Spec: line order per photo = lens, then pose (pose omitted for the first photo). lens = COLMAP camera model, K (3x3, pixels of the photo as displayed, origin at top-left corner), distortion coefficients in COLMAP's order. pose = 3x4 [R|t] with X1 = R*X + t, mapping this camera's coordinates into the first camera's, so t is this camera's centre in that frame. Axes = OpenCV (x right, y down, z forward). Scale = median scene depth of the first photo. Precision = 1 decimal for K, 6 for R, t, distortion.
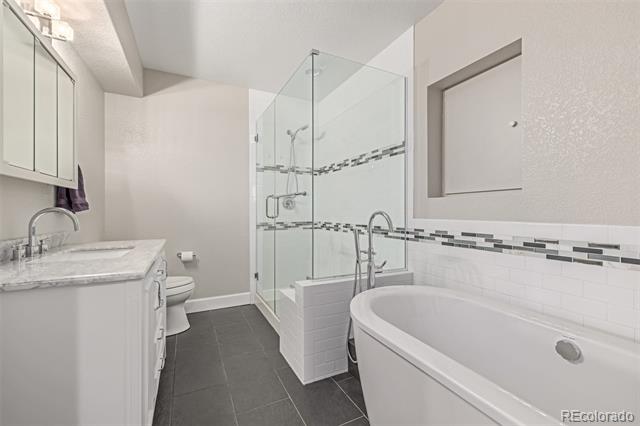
lens RADIAL K [[273.6, 0, 320.9], [0, 273.6, 210.3], [0, 0, 1]] dist [-0.003724, -0.000070]
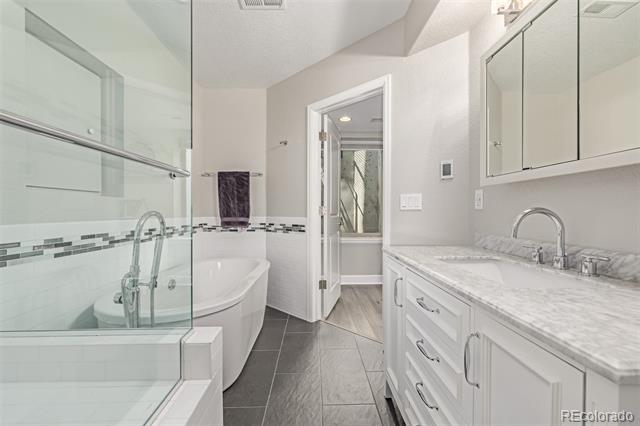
lens RADIAL K [[273.6, 0, 320.3], [0, 273.6, 213.2], [0, 0, 1]] dist [-0.003724, -0.000070]
pose [[-0.910027, 0.018257, 0.414148, -0.534306], [0.021059, 0.999776, 0.002202, 0.023424], [-0.414015, 0.010725, -0.910207, 1.480297]]
